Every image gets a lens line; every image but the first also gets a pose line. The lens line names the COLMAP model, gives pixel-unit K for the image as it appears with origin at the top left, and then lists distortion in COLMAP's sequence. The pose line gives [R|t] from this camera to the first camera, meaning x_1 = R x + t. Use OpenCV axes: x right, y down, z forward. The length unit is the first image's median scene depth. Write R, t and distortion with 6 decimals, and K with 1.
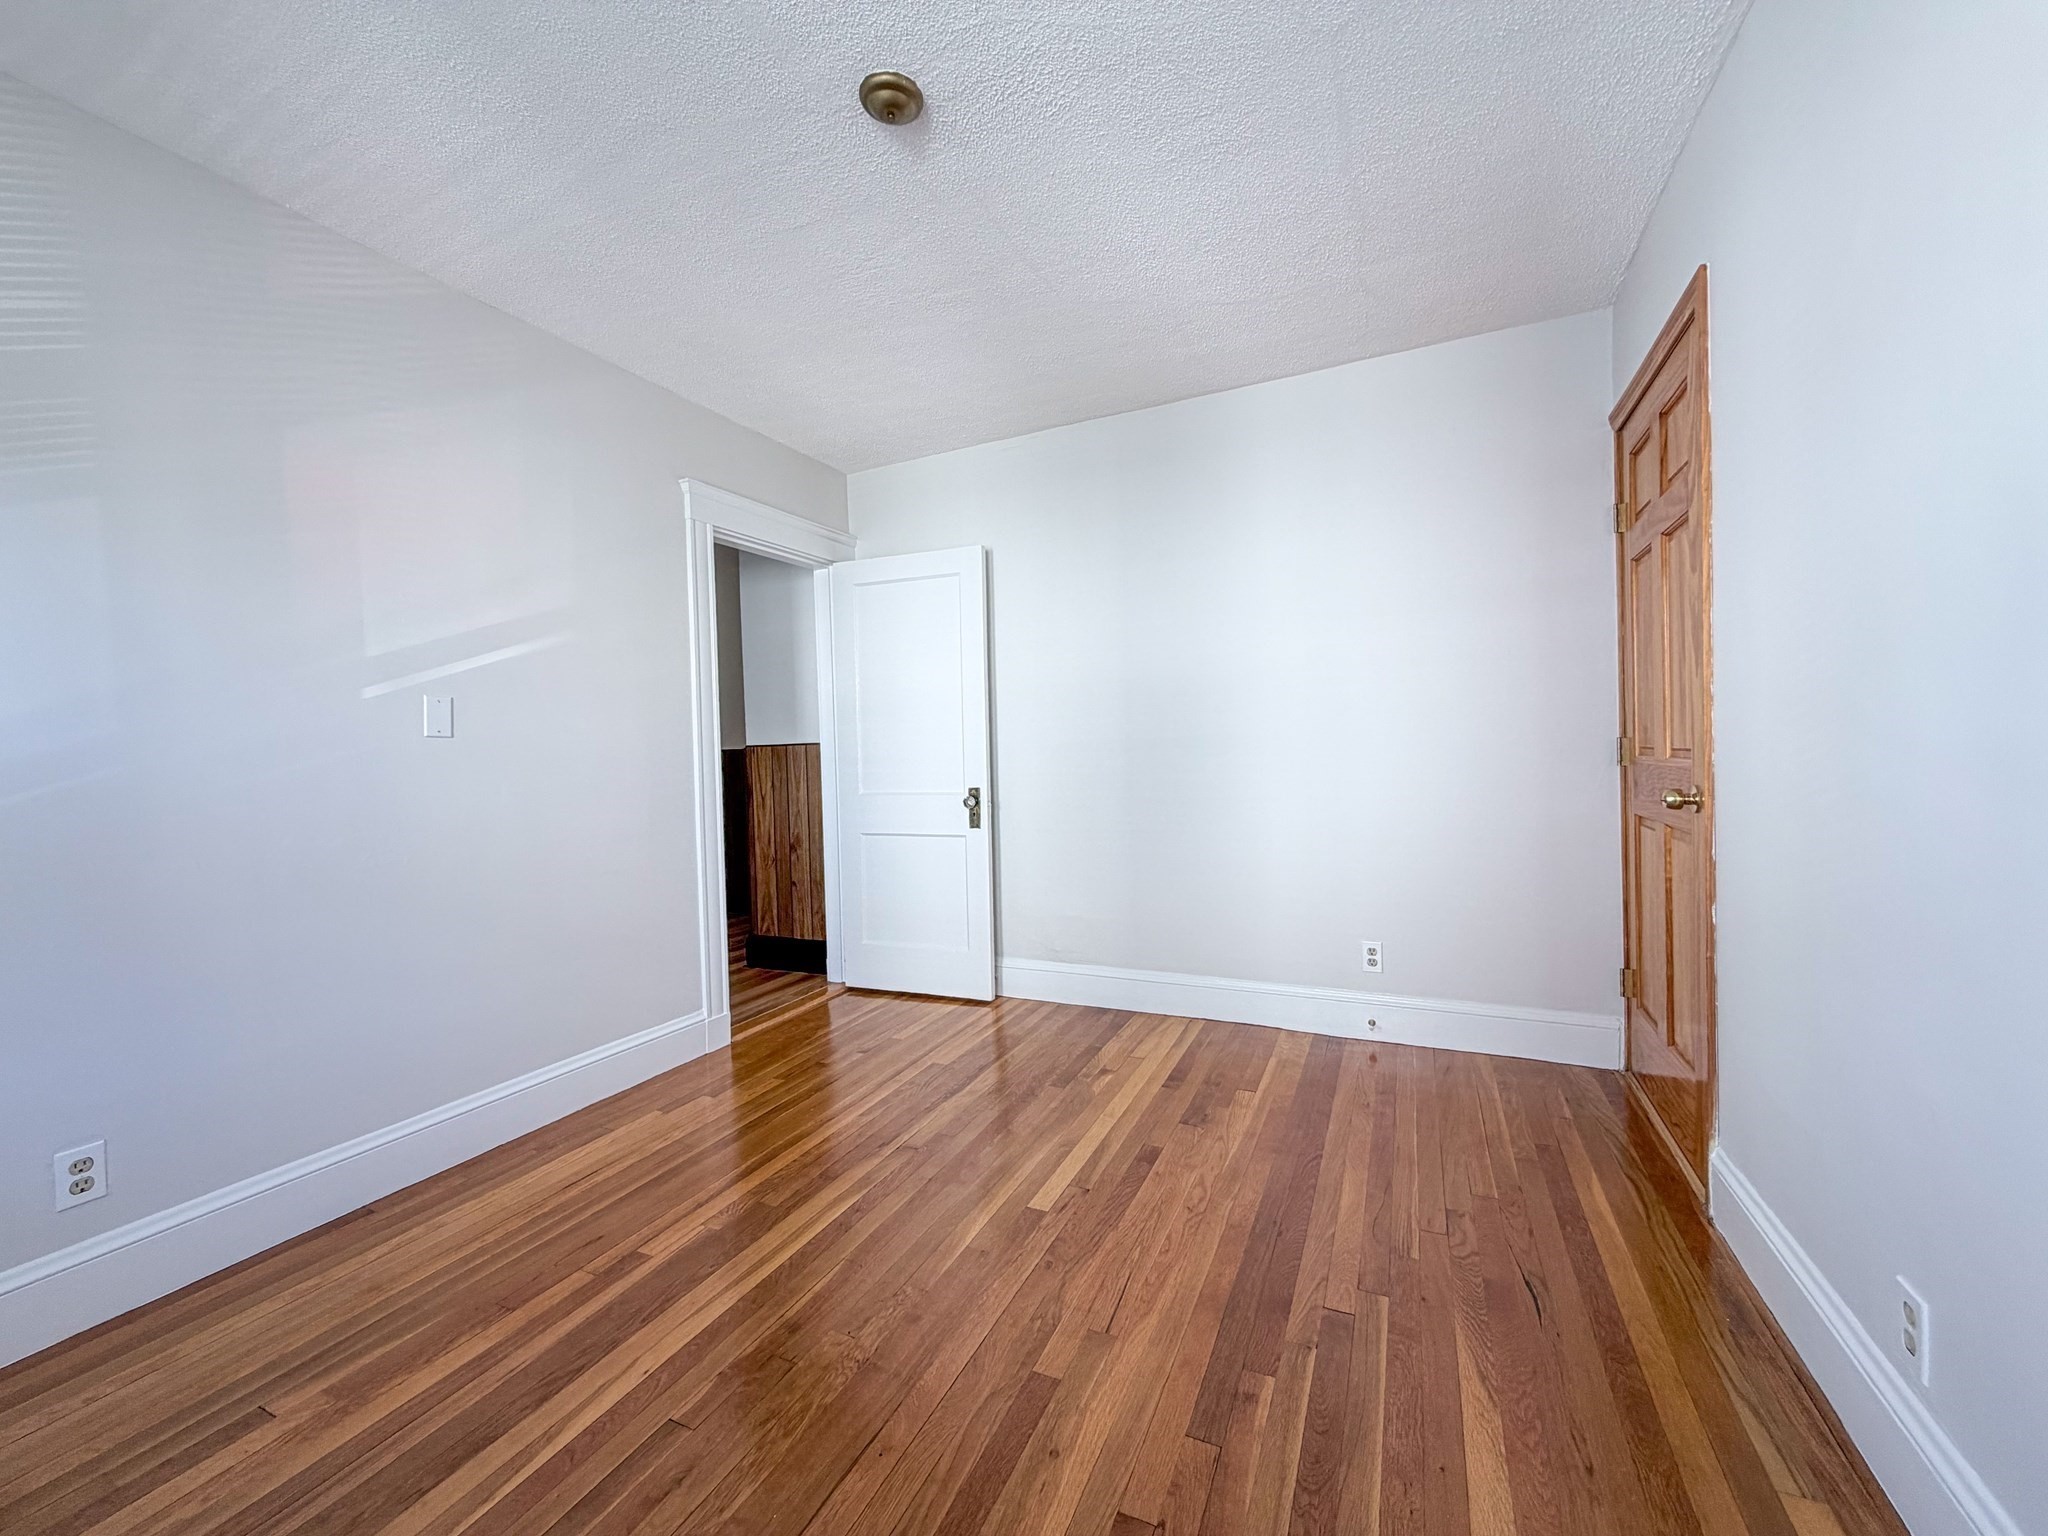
lens RADIAL K [[816.4, 0, 1026.7], [0, 816.4, 762.1], [0, 0, 1]] dist [-0.000760, 0.000462]
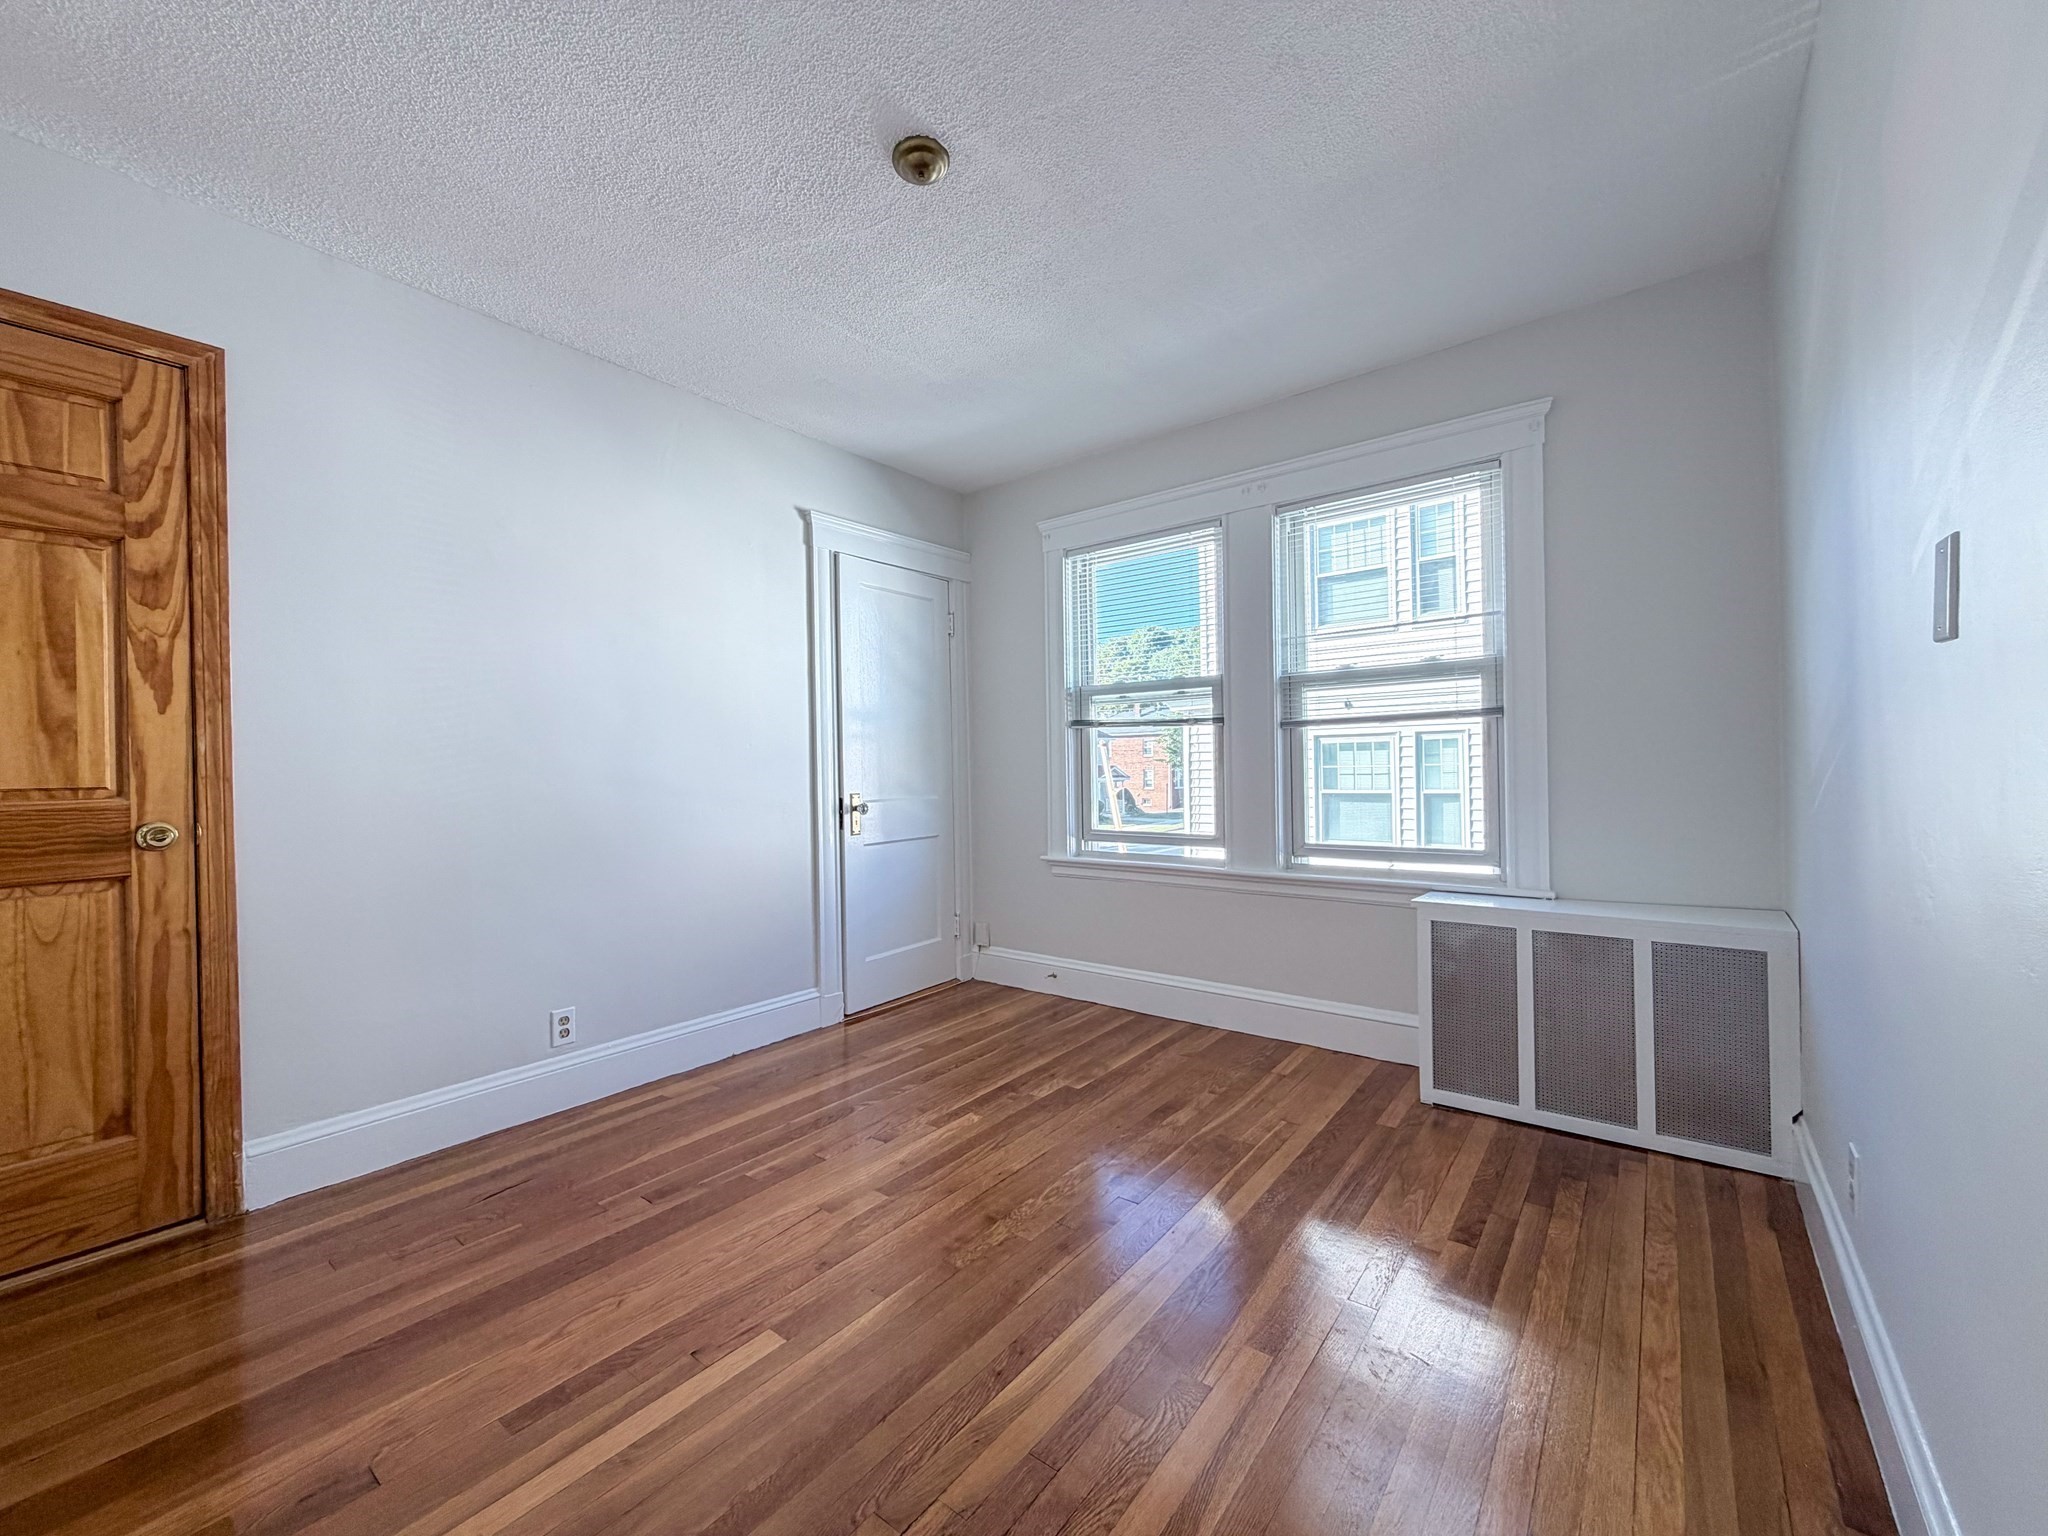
lens RADIAL K [[816.4, 0, 1029.1], [0, 816.4, 771.2], [0, 0, 1]] dist [-0.000760, 0.000462]
pose [[-0.973913, 0.049694, 0.221415, -0.445571], [0.054293, 0.998416, 0.014728, 0.008483], [-0.220332, 0.026364, -0.975069, 1.787644]]
